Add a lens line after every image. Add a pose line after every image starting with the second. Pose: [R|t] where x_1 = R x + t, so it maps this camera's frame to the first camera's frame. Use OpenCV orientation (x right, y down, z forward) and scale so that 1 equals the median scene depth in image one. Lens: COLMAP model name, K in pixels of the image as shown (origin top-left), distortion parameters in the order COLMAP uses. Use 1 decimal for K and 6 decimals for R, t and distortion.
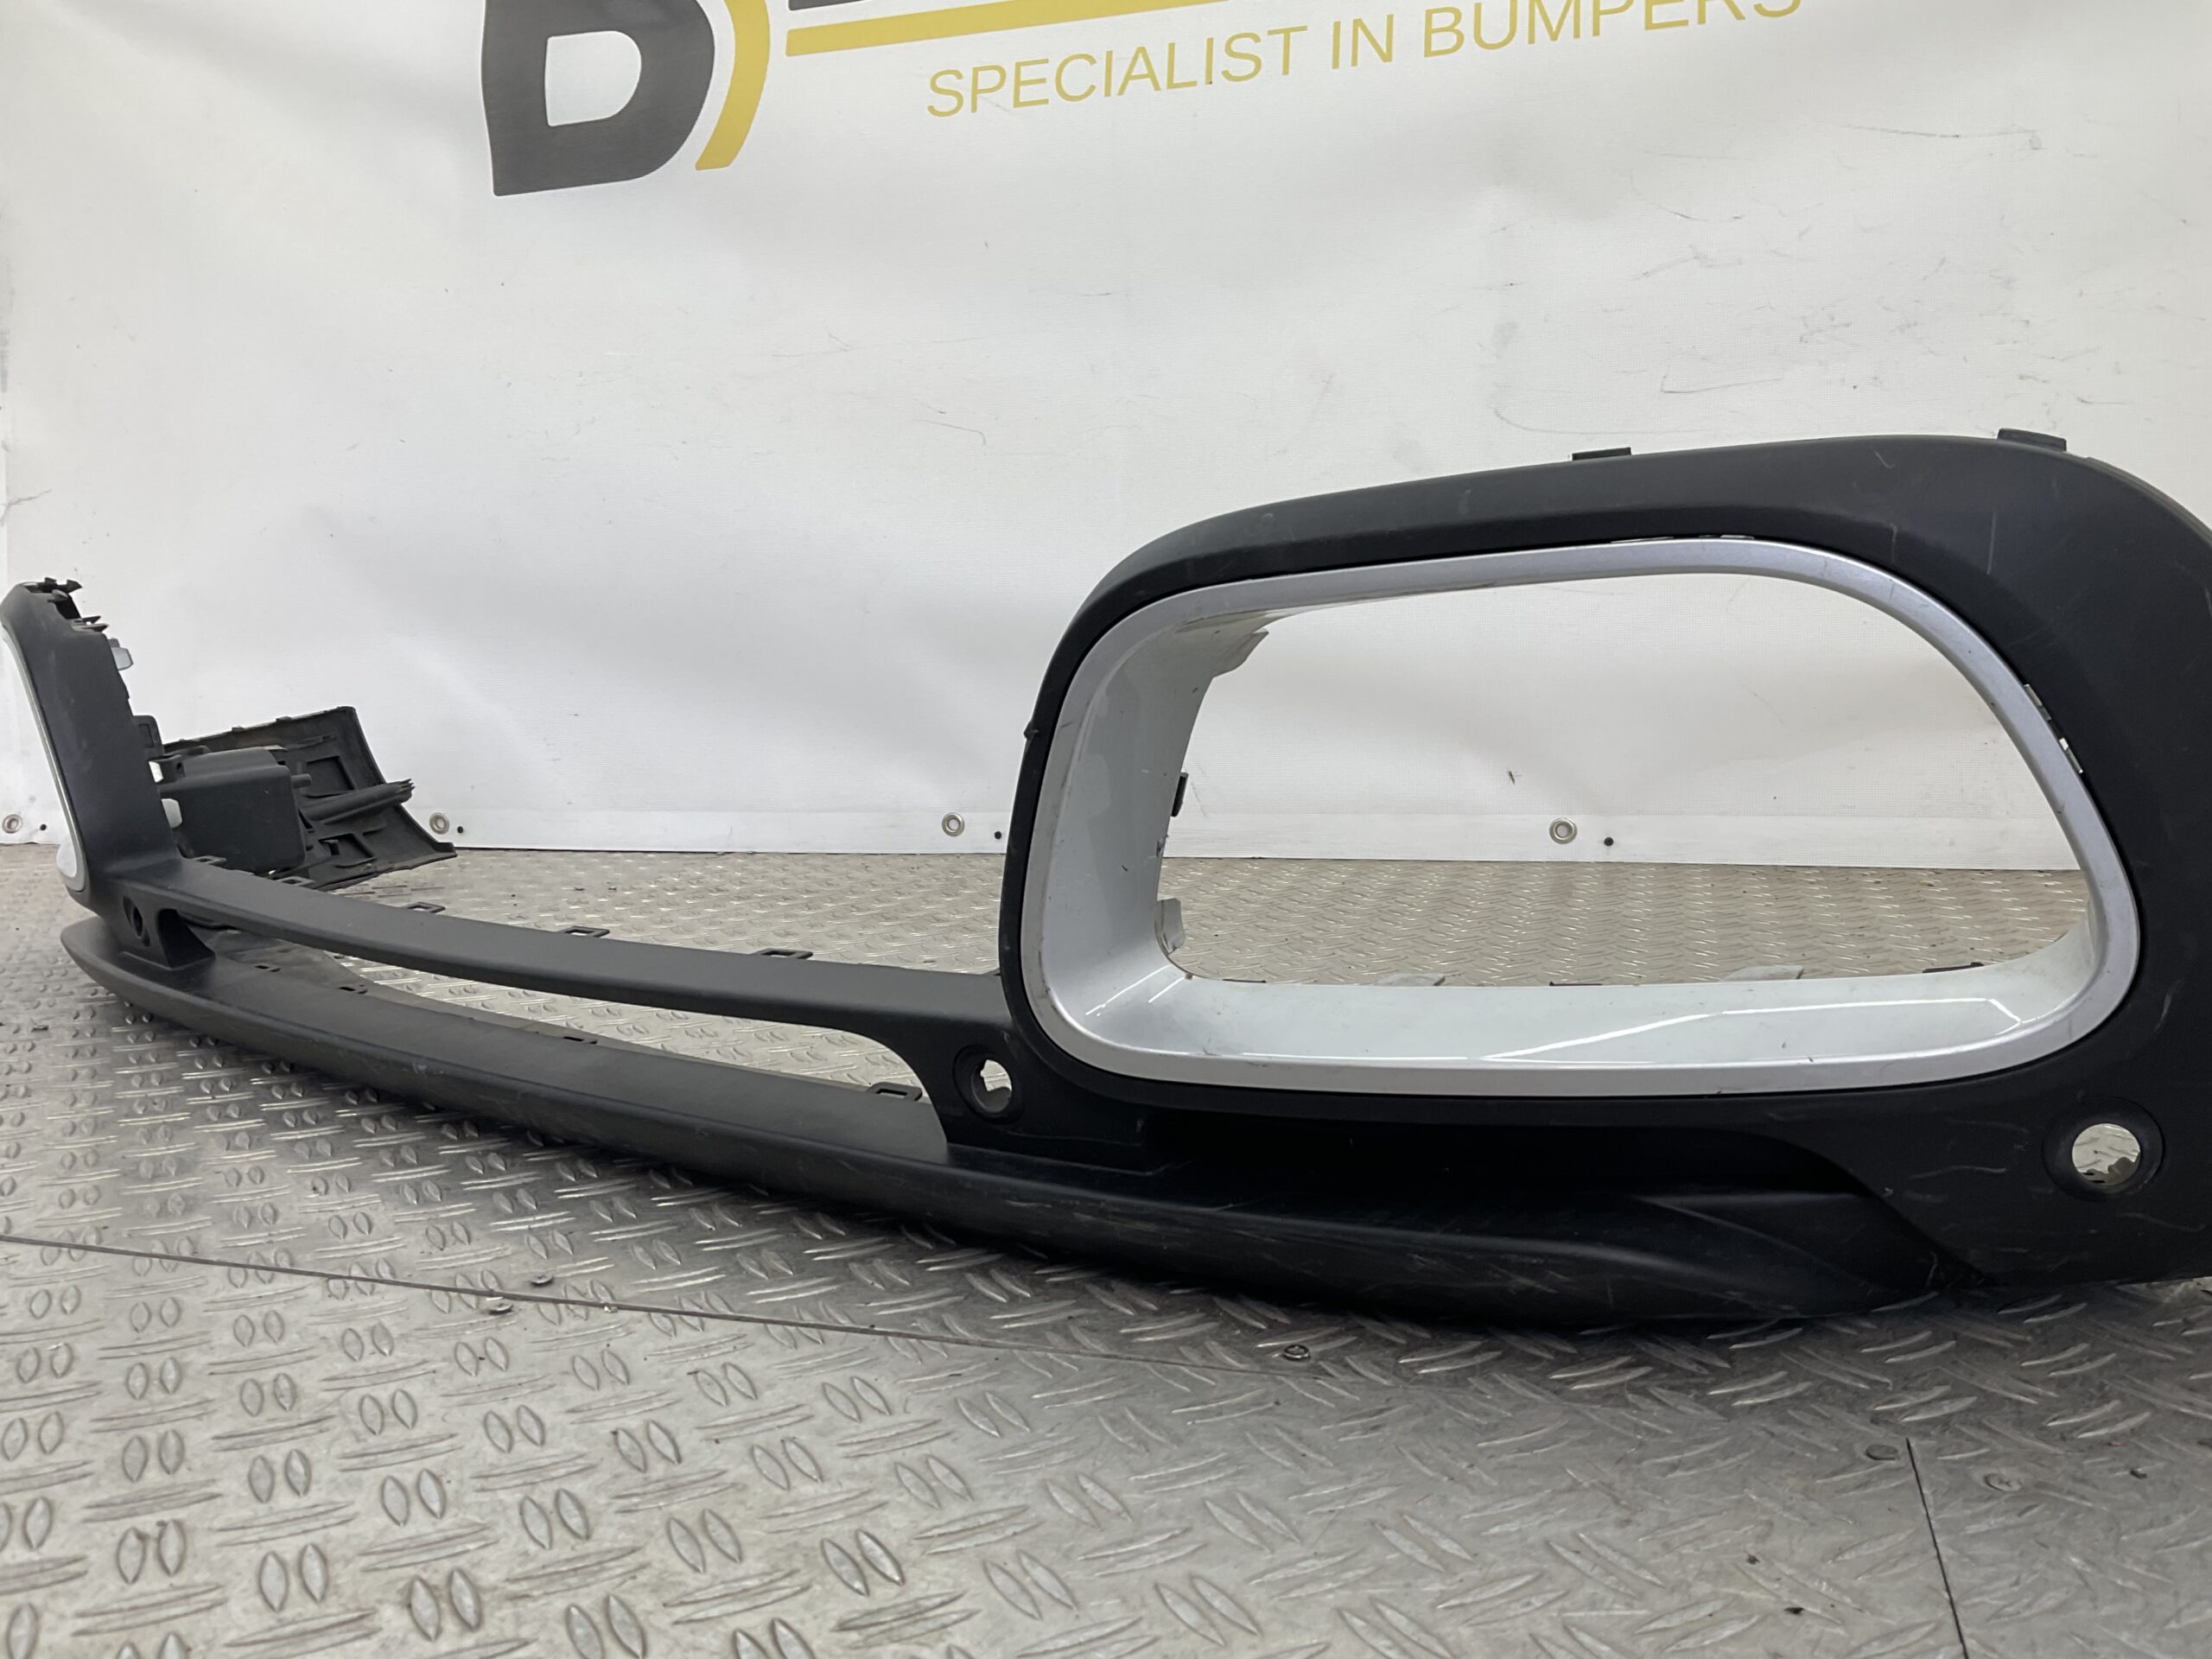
lens RADIAL K [[1827.5, 0, 1106.0], [0, 1827.5, 829.5], [0, 0, 1]] dist [0.115063, -0.226044]
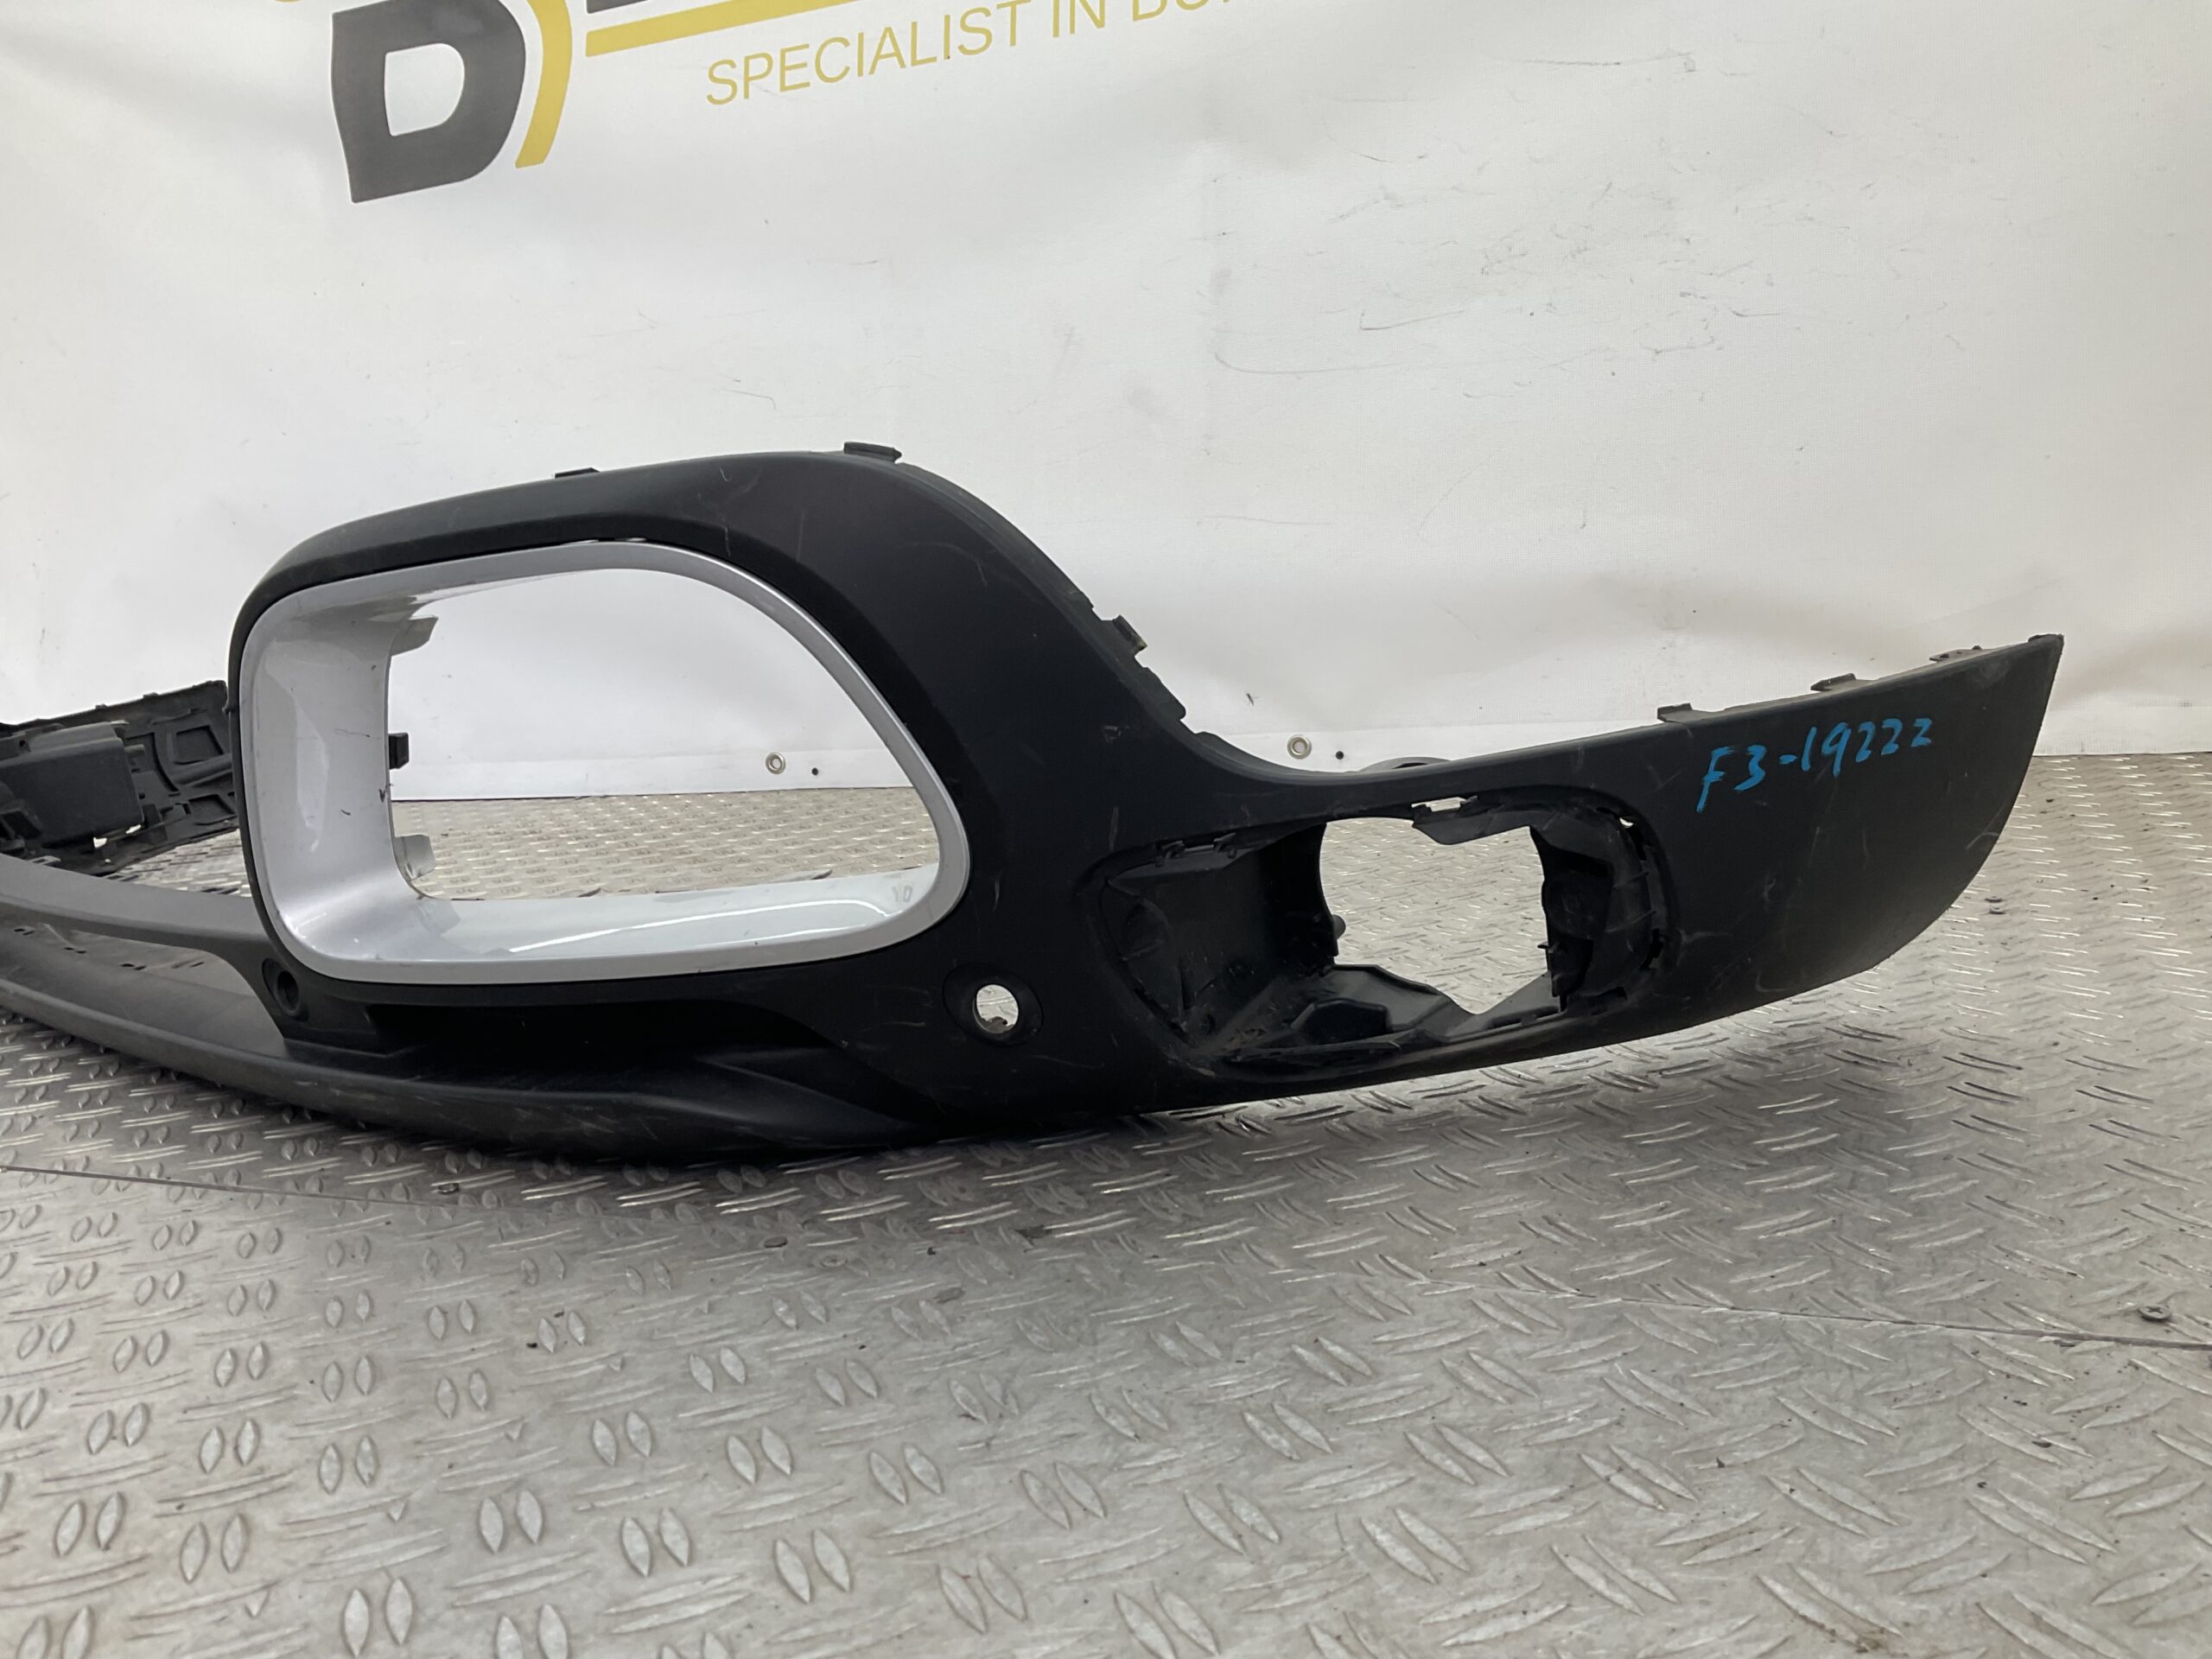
lens RADIAL K [[1827.5, 0, 1106.0], [0, 1827.5, 829.5], [0, 0, 1]] dist [0.115063, -0.226044]
pose [[0.995277, -0.038481, -0.089127, 0.224862], [0.042145, 0.998326, 0.039606, 0.001796], [0.087454, -0.043175, 0.995233, -0.072416]]
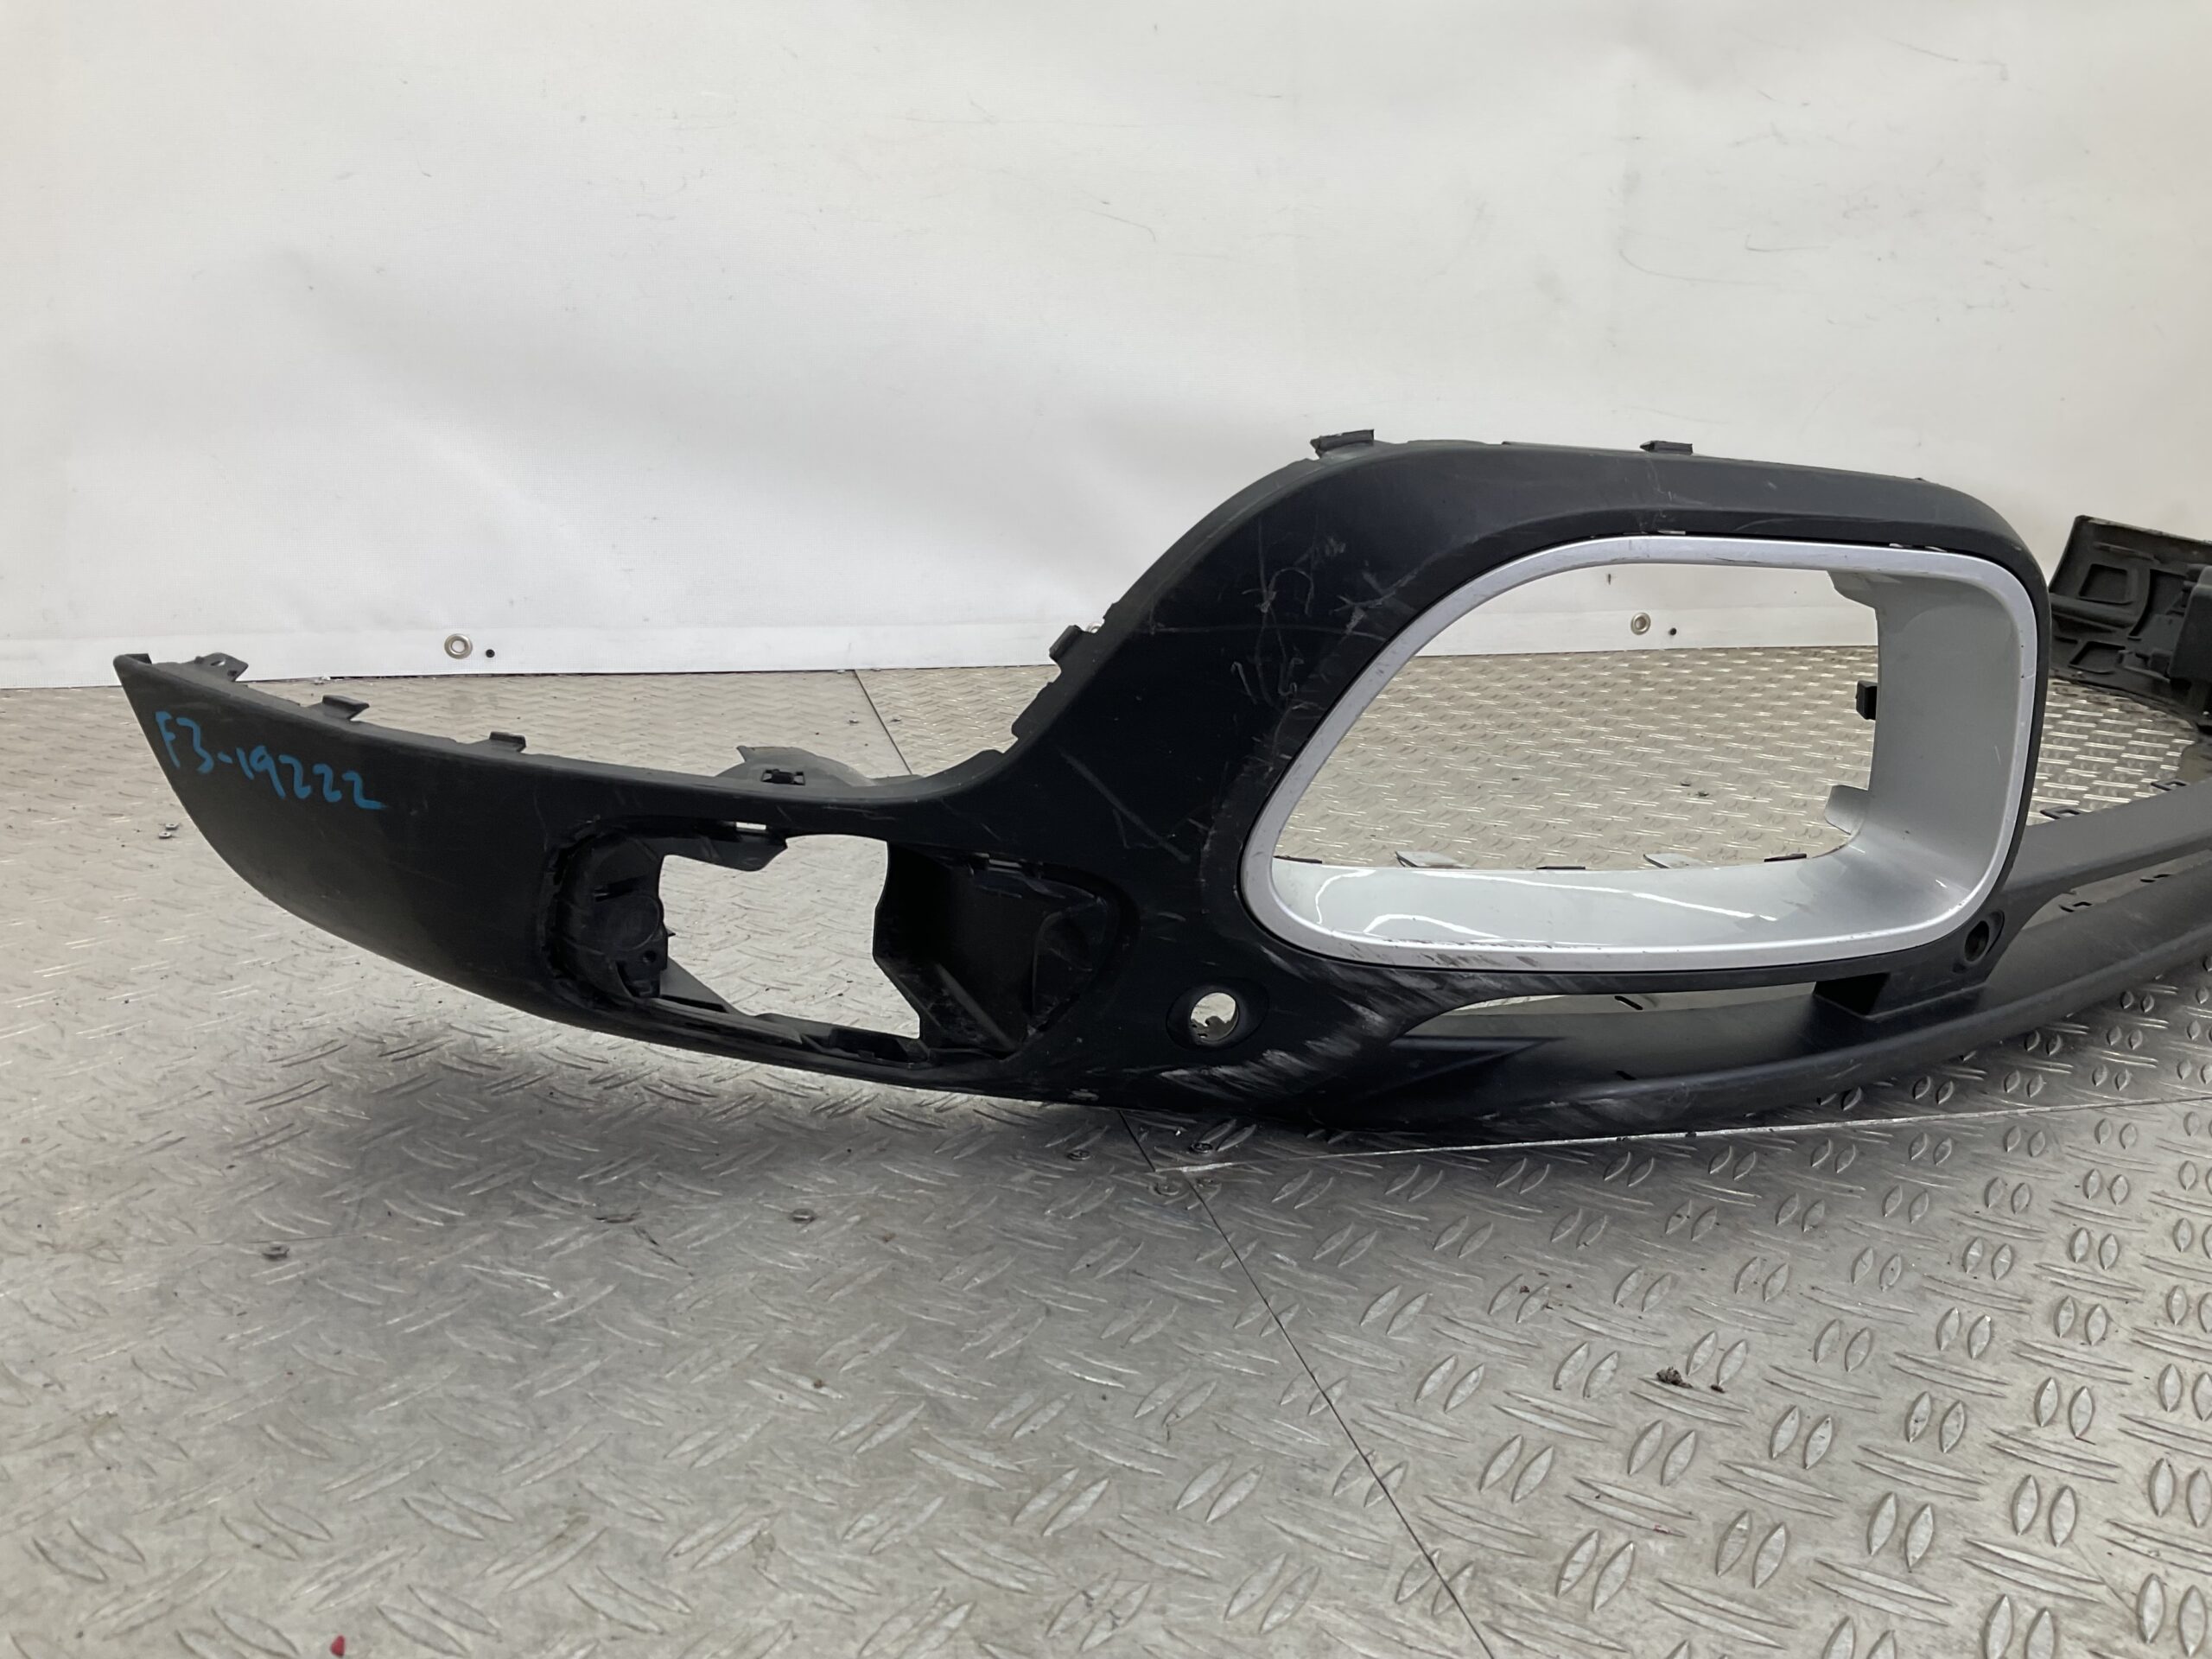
lens RADIAL K [[1829.2, 0, 1105.4], [0, 1829.2, 819.8], [0, 0, 1]] dist [0.110299, -0.229559]
pose [[0.863040, -0.082898, 0.498287, -0.635926], [0.018687, 0.991006, 0.132504, -0.037067], [-0.504789, -0.105045, 0.856827, 0.144749]]
